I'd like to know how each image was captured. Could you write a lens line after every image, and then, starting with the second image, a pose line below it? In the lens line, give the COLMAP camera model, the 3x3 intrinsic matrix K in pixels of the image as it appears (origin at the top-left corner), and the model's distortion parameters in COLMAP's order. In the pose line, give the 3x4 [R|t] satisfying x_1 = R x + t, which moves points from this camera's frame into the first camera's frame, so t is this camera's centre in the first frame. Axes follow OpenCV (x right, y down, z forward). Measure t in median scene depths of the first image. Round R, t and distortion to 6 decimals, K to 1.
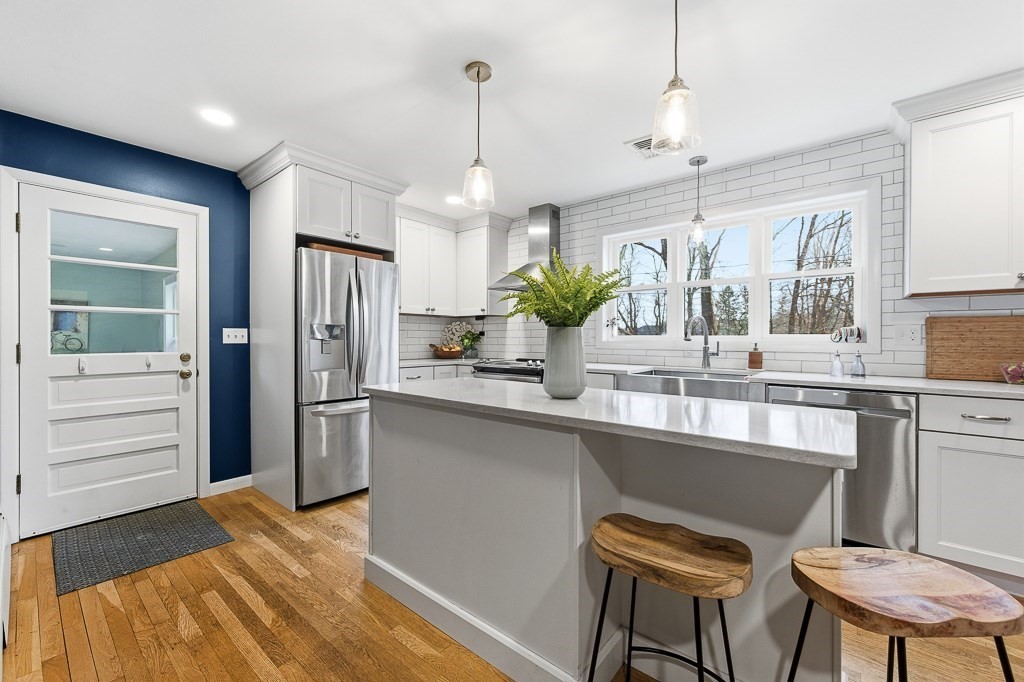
lens RADIAL K [[413.0, 0, 511.3], [0, 413.0, 339.8], [0, 0, 1]] dist [0.002276, 0.000144]
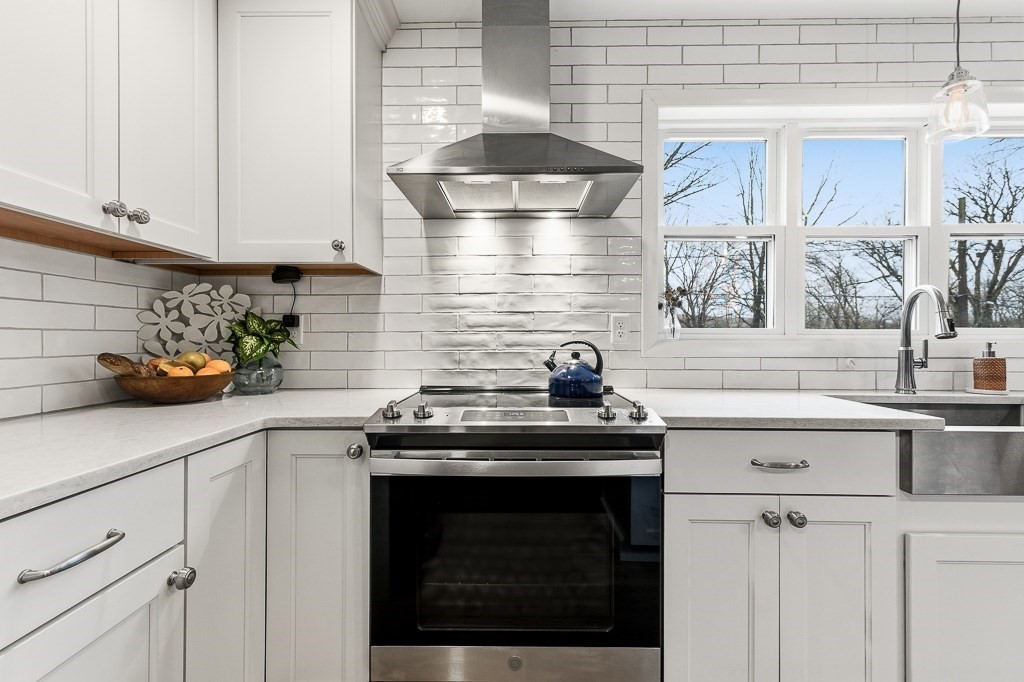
lens RADIAL K [[443.6, 0, 513.9], [0, 443.6, 338.3], [0, 0, 1]] dist [0.007904, -0.000172]
pose [[0.771651, -0.000651, 0.636046, -0.171511], [0.002309, 0.999996, -0.001779, 0.001340], [-0.636043, 0.002841, 0.771649, 0.596866]]
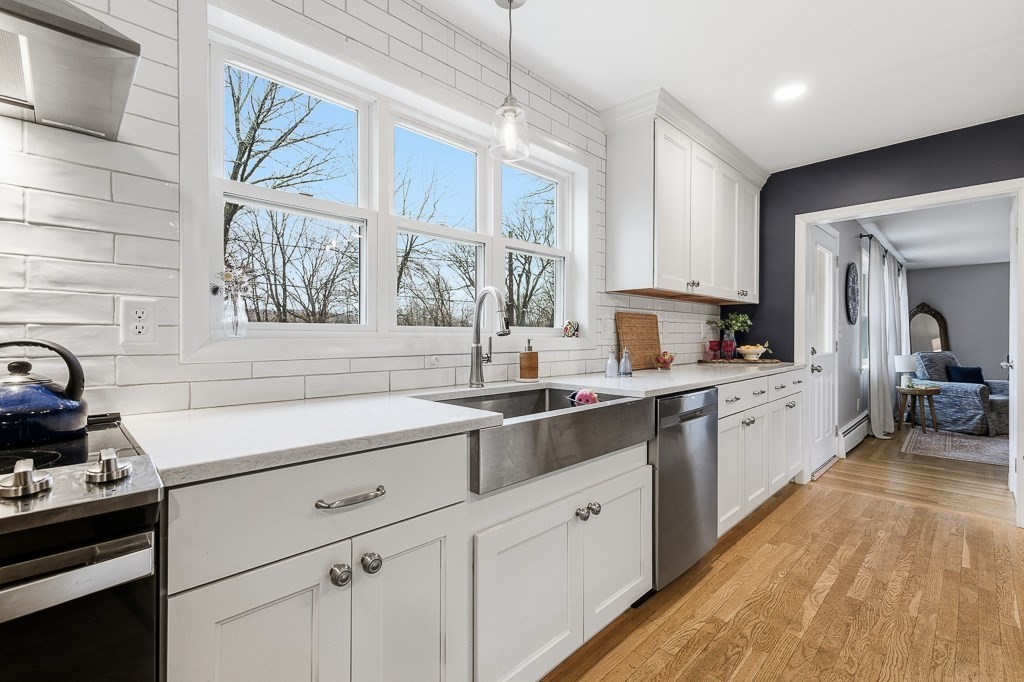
lens RADIAL K [[443.6, 0, 503.6], [0, 443.6, 335.0], [0, 0, 1]] dist [0.007904, -0.000172]
pose [[0.109089, -0.000509, 0.994032, -0.073317], [0.003341, 0.999994, 0.000146, 0.000922], [-0.994026, 0.003305, 0.109091, 0.609194]]
